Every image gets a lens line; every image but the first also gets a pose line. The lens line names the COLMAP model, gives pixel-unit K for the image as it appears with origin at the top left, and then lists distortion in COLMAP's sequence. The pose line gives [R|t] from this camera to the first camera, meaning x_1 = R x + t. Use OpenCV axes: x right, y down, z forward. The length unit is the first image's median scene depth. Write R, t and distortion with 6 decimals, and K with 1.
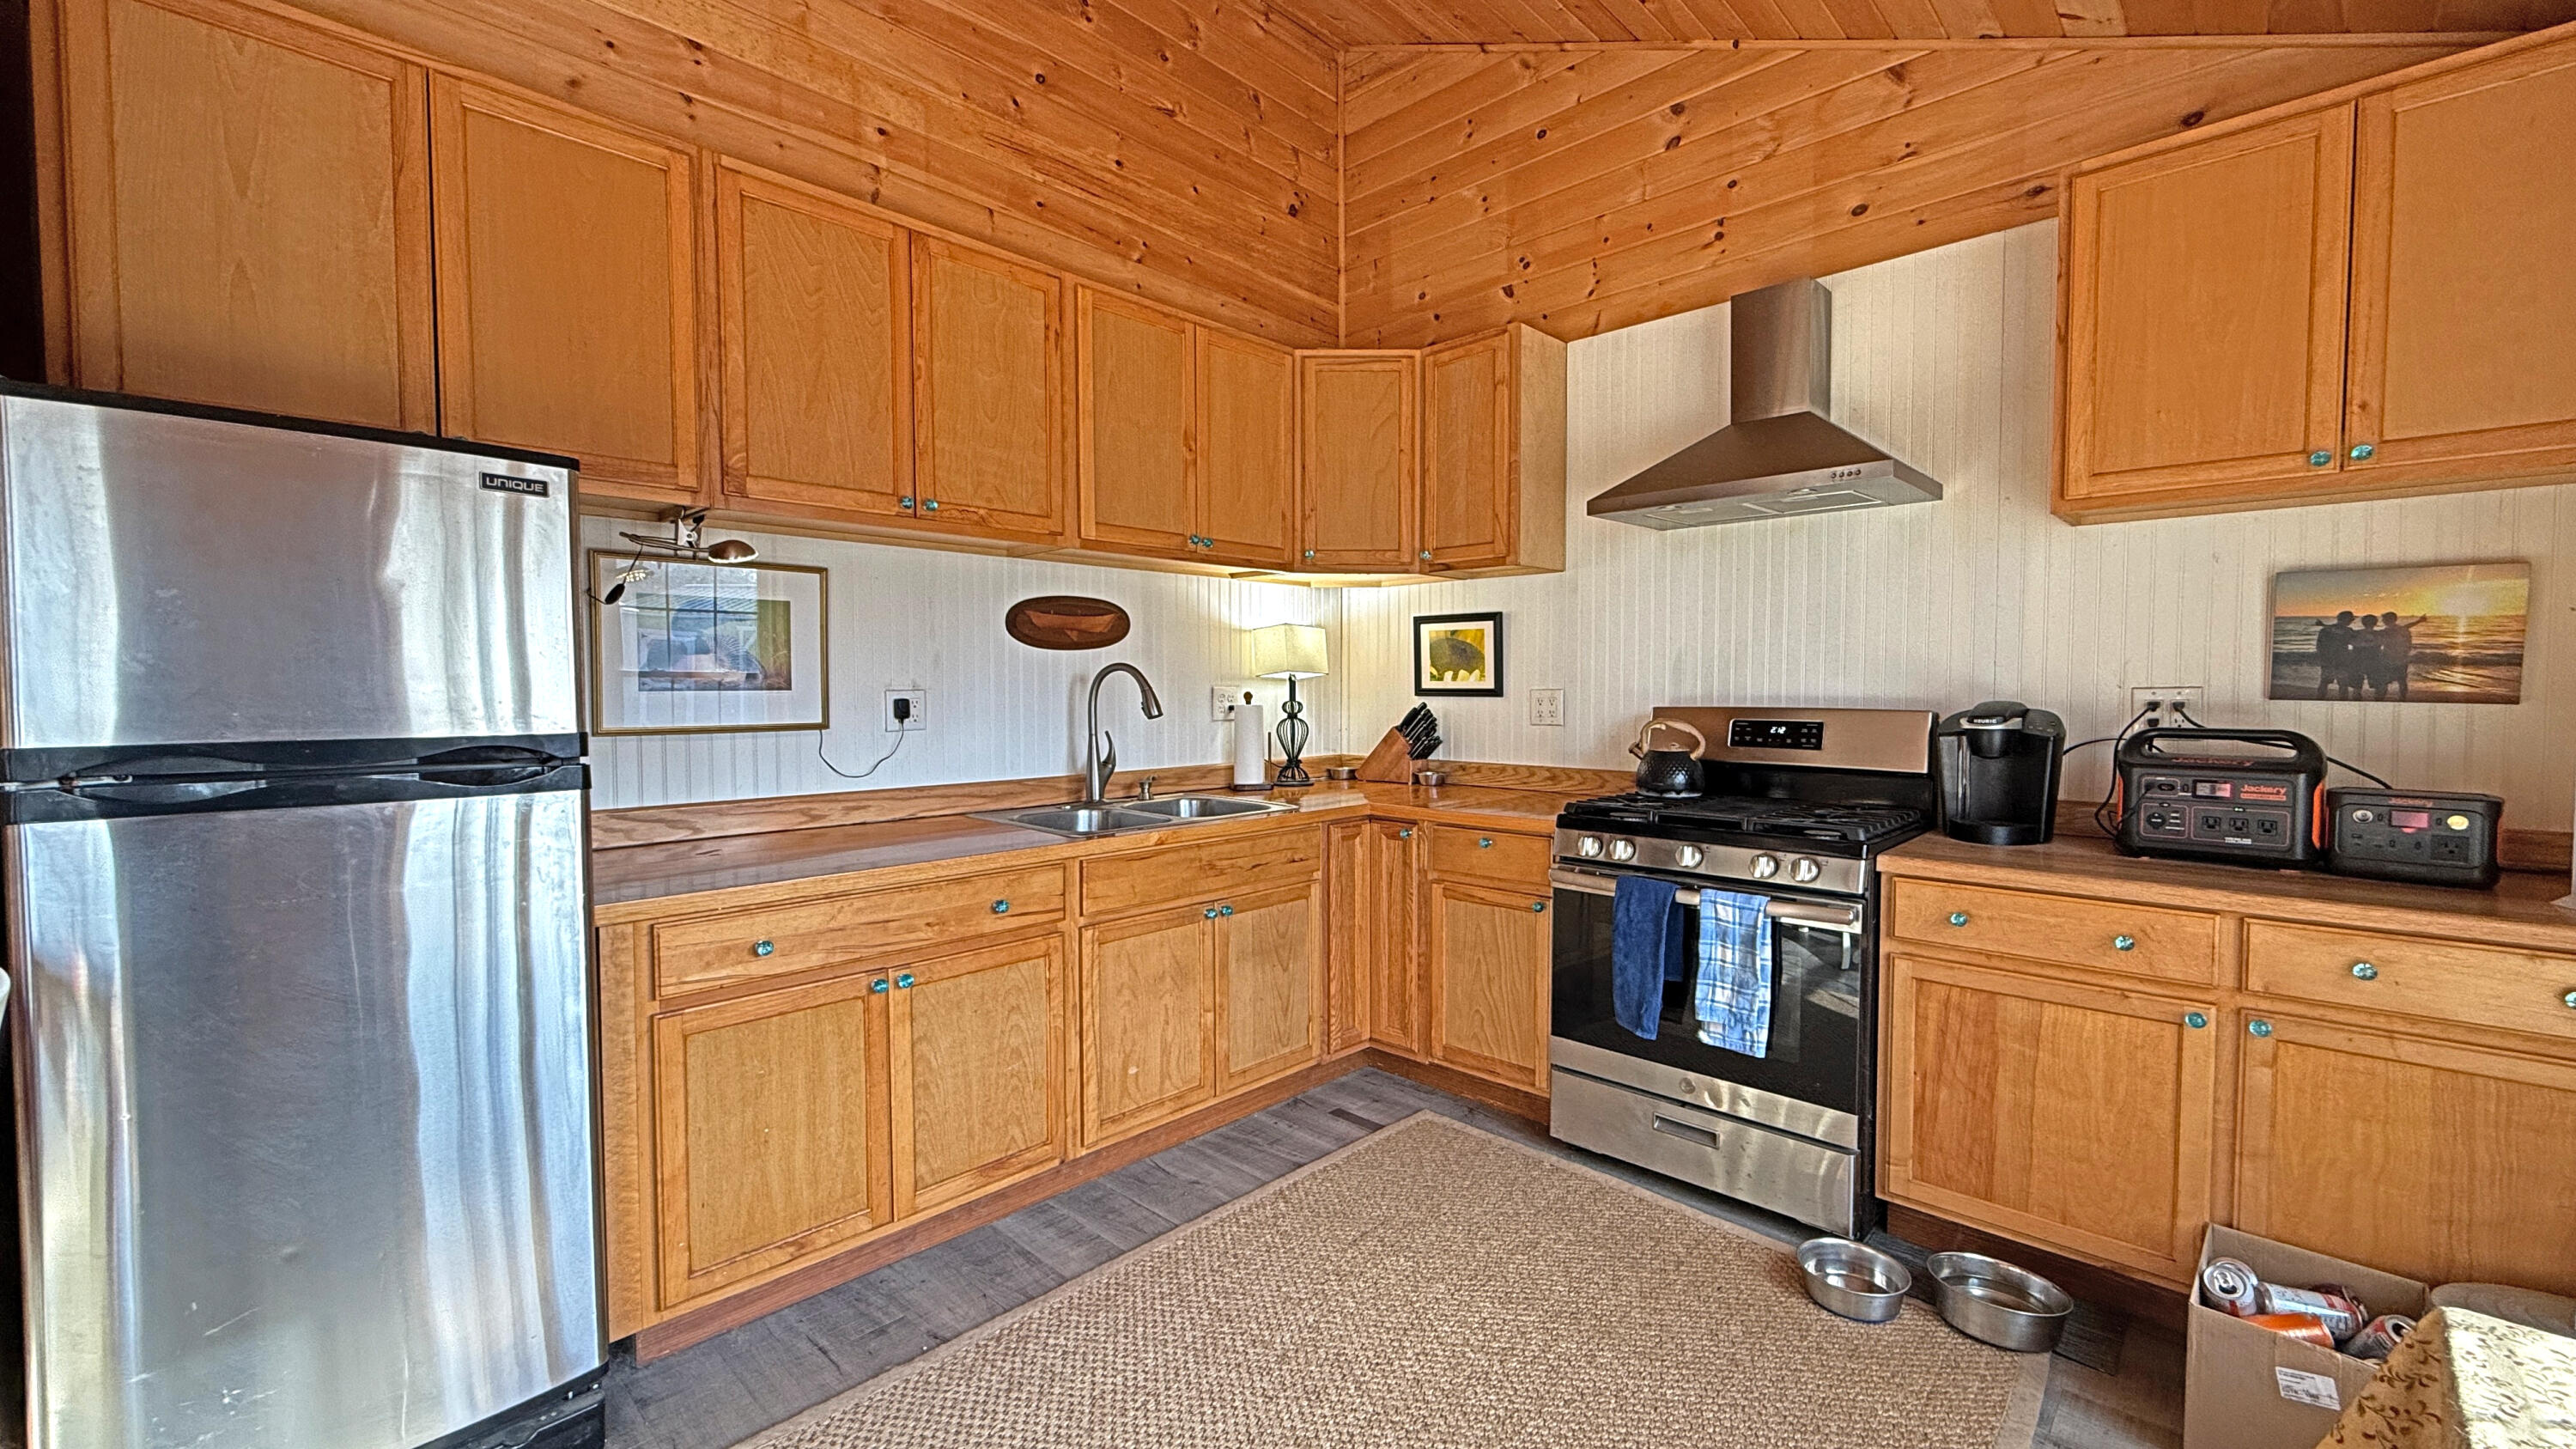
lens RADIAL K [[1031.5, 0, 1288.0], [0, 1031.5, 724.5], [0, 0, 1]] dist [-0.001339, 0.000220]
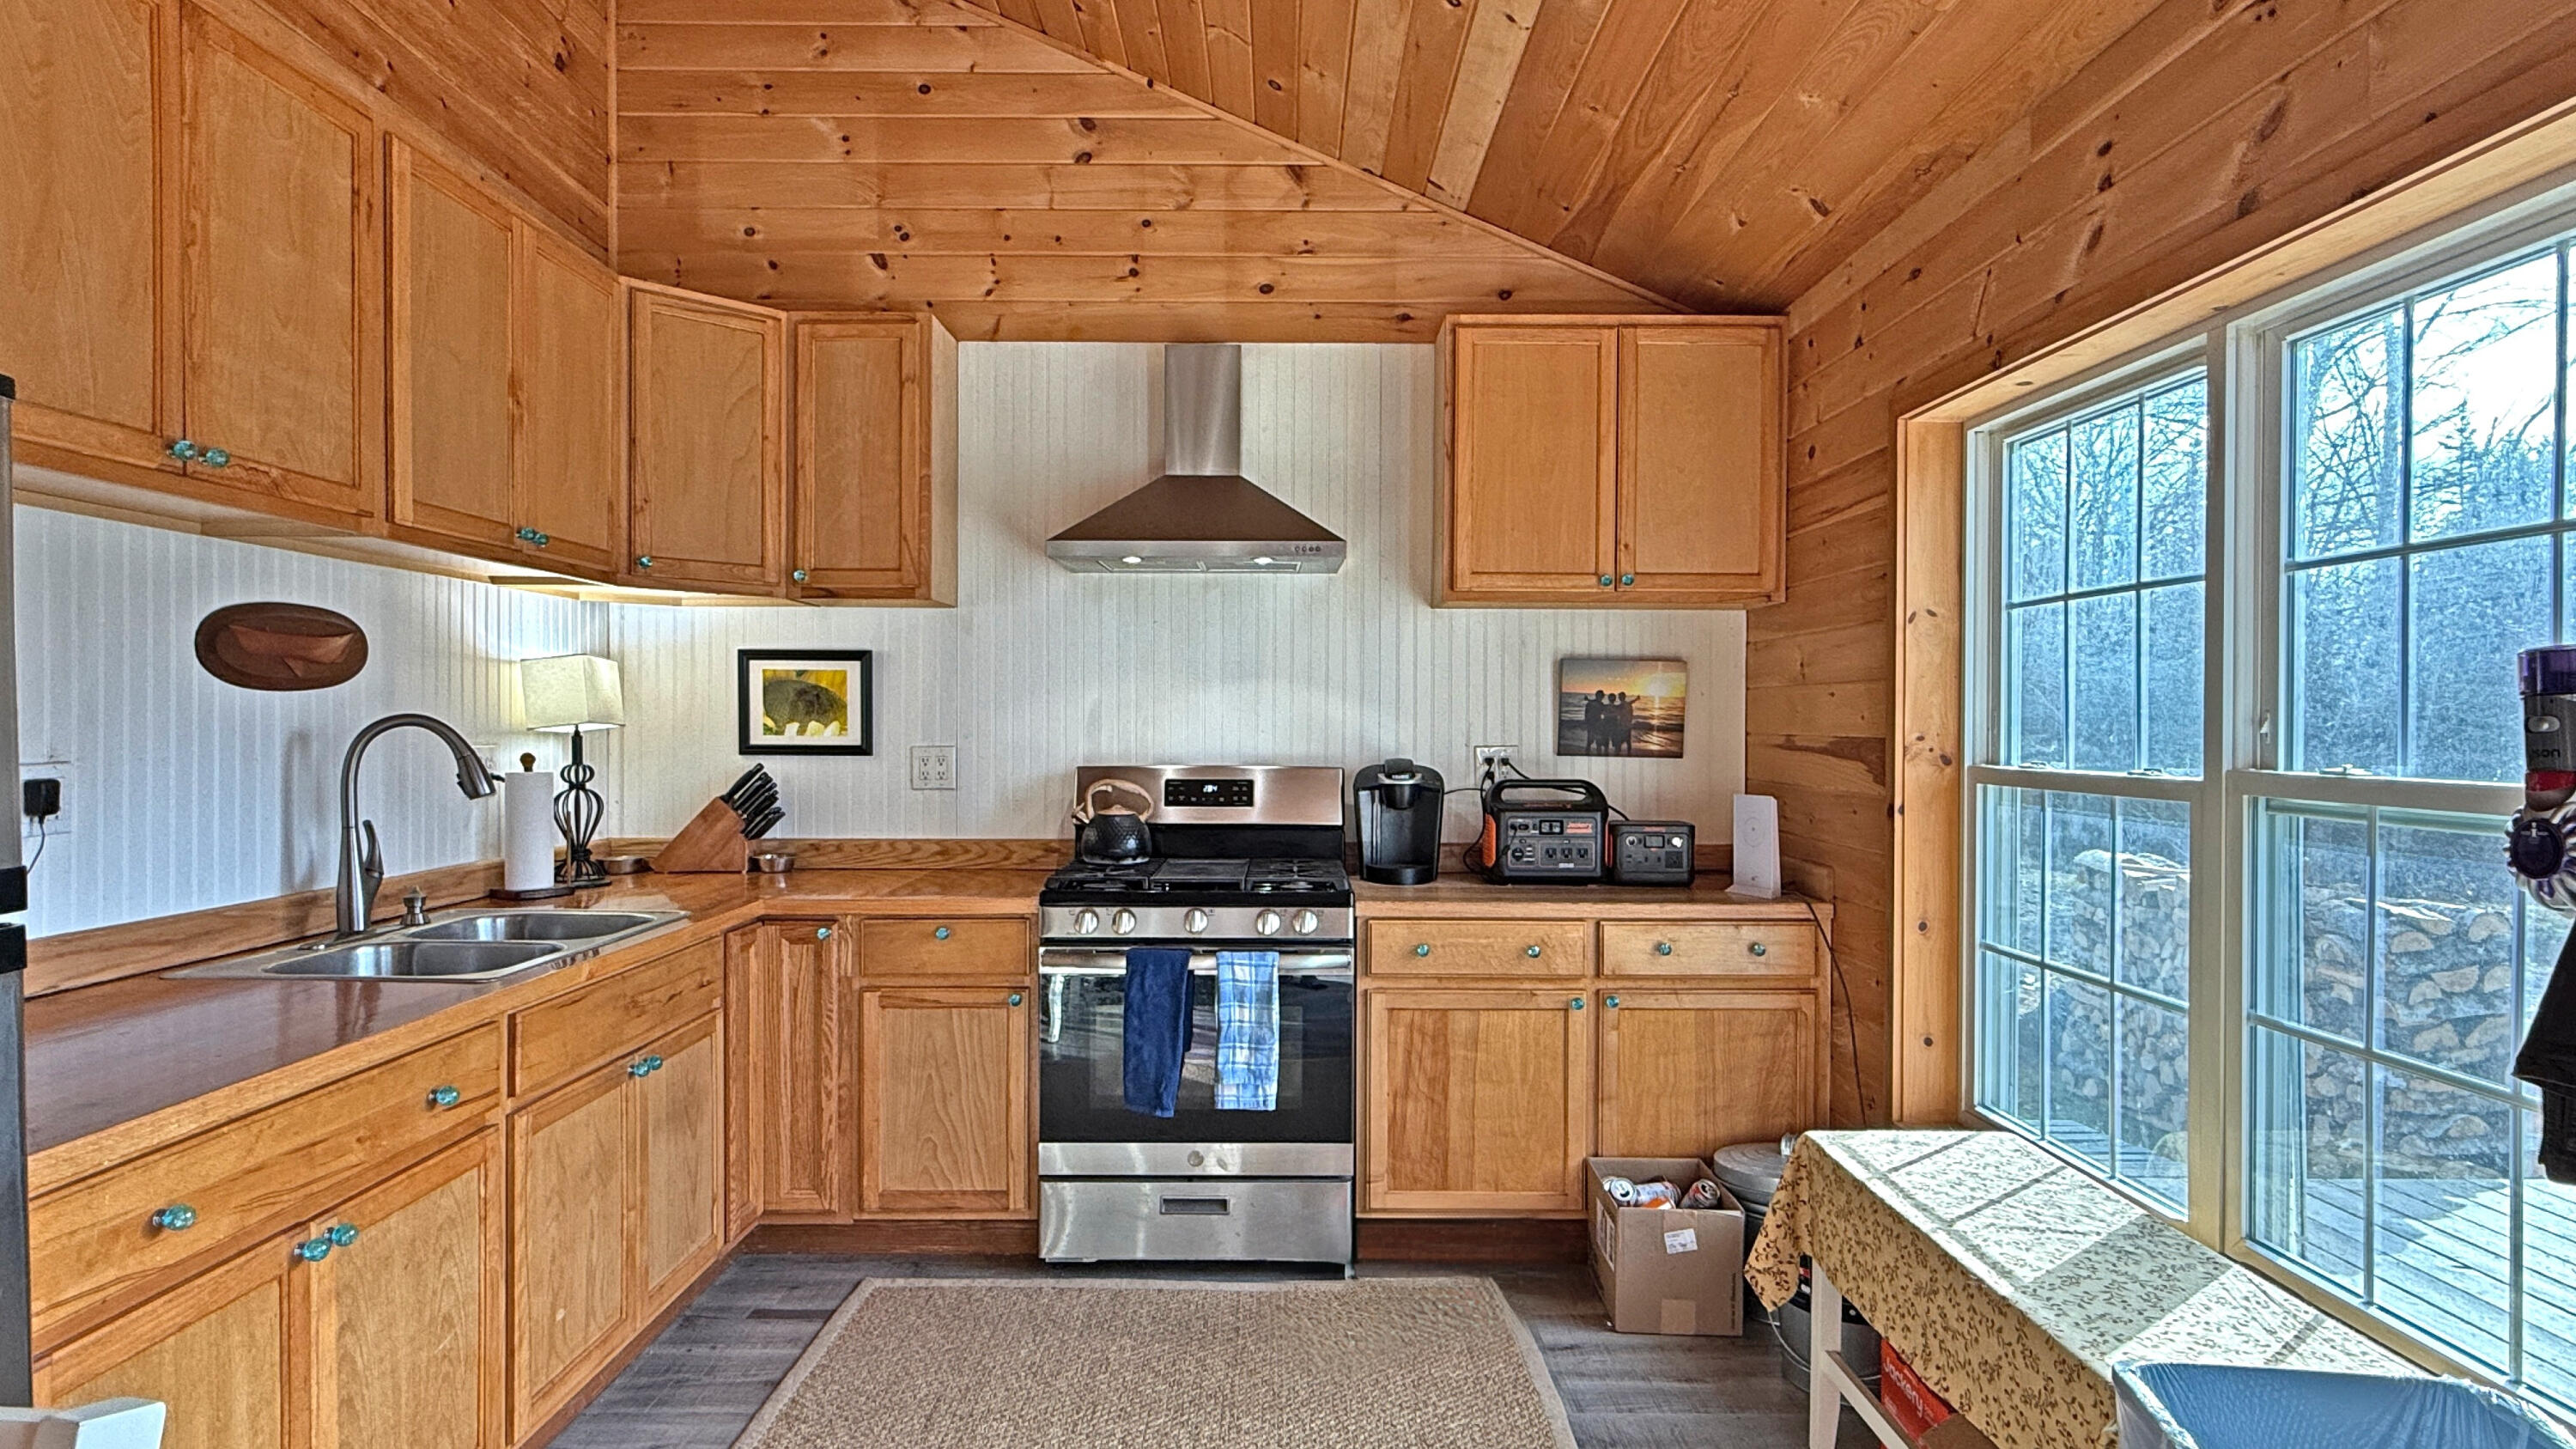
lens RADIAL K [[1419.0, 0, 1288.0], [0, 1419.0, 724.5], [0, 0, 1]] dist [0.000709, 0.000106]
pose [[0.707764, 0.002416, 0.706445, -0.442400], [0.021494, 0.999458, -0.024953, -0.020891], [-0.706122, 0.032845, 0.707328, -0.018952]]
